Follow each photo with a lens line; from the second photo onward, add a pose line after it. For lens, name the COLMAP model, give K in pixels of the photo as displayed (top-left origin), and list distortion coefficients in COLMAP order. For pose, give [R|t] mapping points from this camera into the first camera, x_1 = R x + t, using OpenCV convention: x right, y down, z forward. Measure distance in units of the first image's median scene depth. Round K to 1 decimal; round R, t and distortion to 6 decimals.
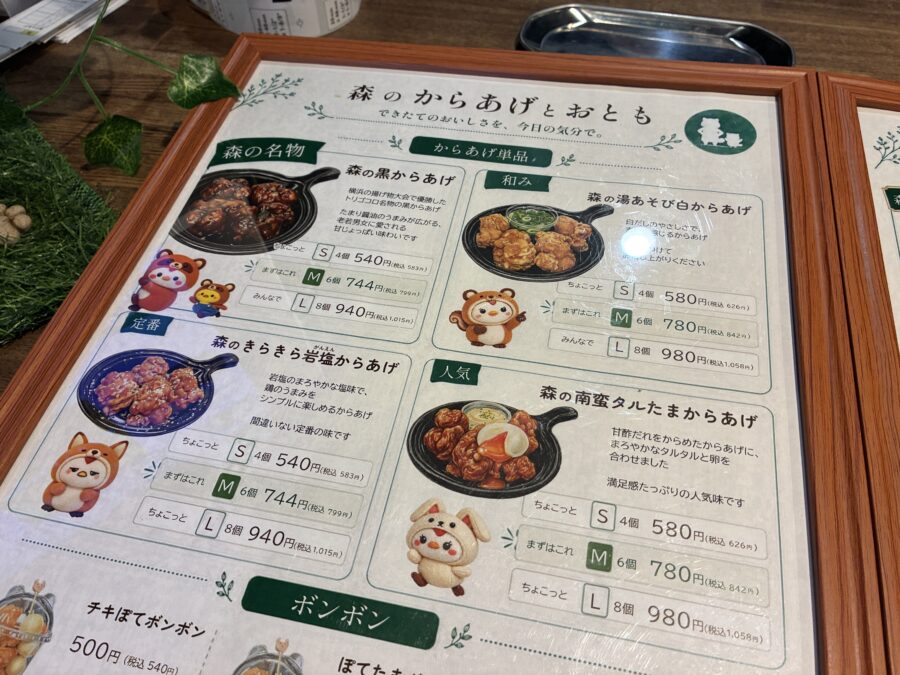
lens RADIAL K [[730.8, 0, 470.7], [0, 730.8, 336.6], [0, 0, 1]] dist [0.075348, -0.136804]
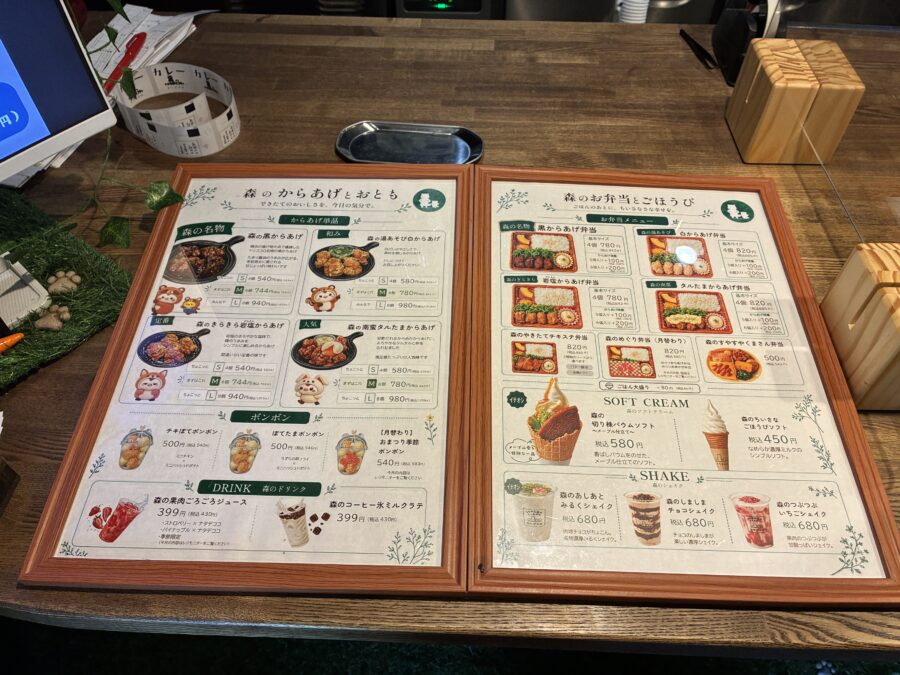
lens RADIAL K [[730.8, 0, 470.7], [0, 730.8, 336.6], [0, 0, 1]] dist [0.075348, -0.136804]
pose [[0.984582, -0.121565, 0.125780, 0.158328], [0.122019, 0.992519, 0.004115, 0.122976], [-0.125339, 0.011296, 0.992050, -1.171787]]
